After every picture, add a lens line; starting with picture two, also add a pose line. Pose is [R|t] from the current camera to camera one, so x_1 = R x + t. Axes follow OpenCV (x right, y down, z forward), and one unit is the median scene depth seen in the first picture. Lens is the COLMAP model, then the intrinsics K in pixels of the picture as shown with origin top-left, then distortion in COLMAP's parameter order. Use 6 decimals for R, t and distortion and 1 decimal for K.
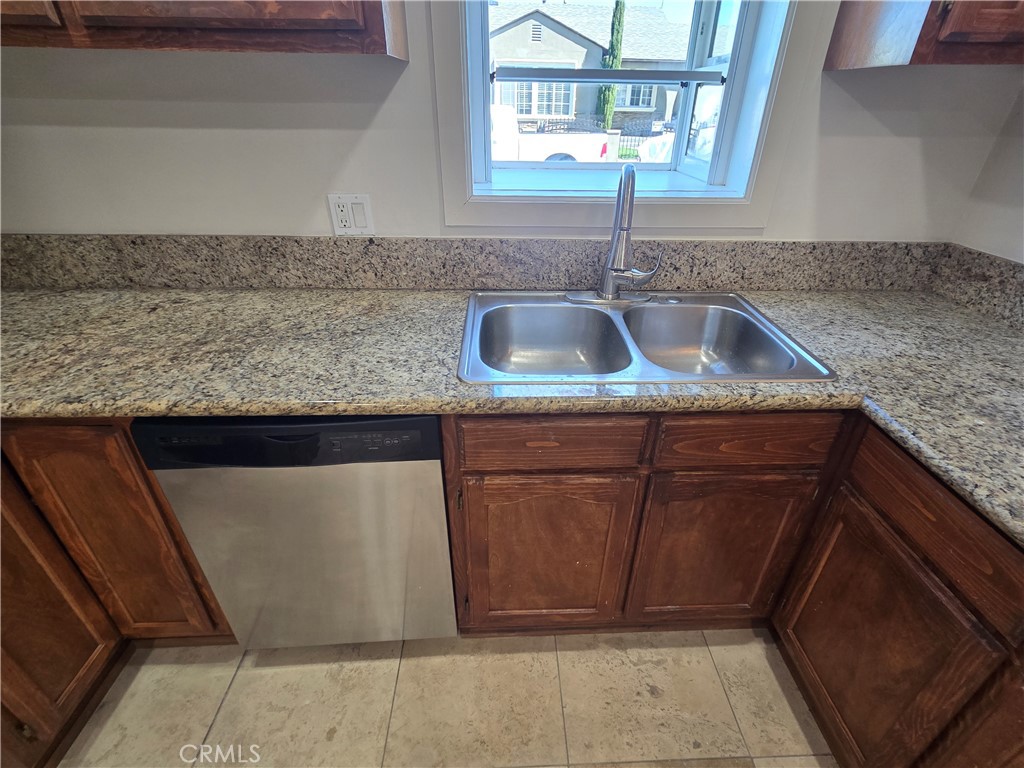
lens RADIAL K [[481.5, 0, 520.0], [0, 481.5, 383.7], [0, 0, 1]] dist [0.000661, 0.000461]
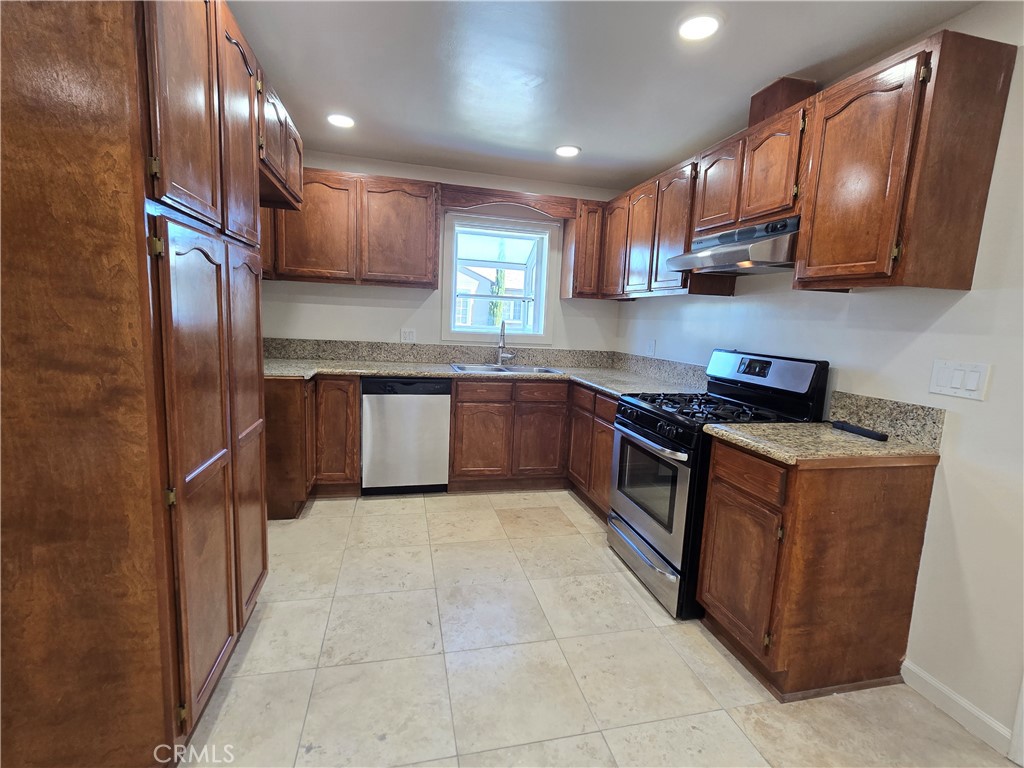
lens RADIAL K [[481.5, 0, 510.5], [0, 481.5, 382.3], [0, 0, 1]] dist [0.000661, 0.000461]
pose [[0.982506, 0.007873, 0.186063, -0.288875], [0.064405, 0.923090, -0.379153, 1.031556], [-0.174738, 0.384504, 0.906435, -1.589334]]
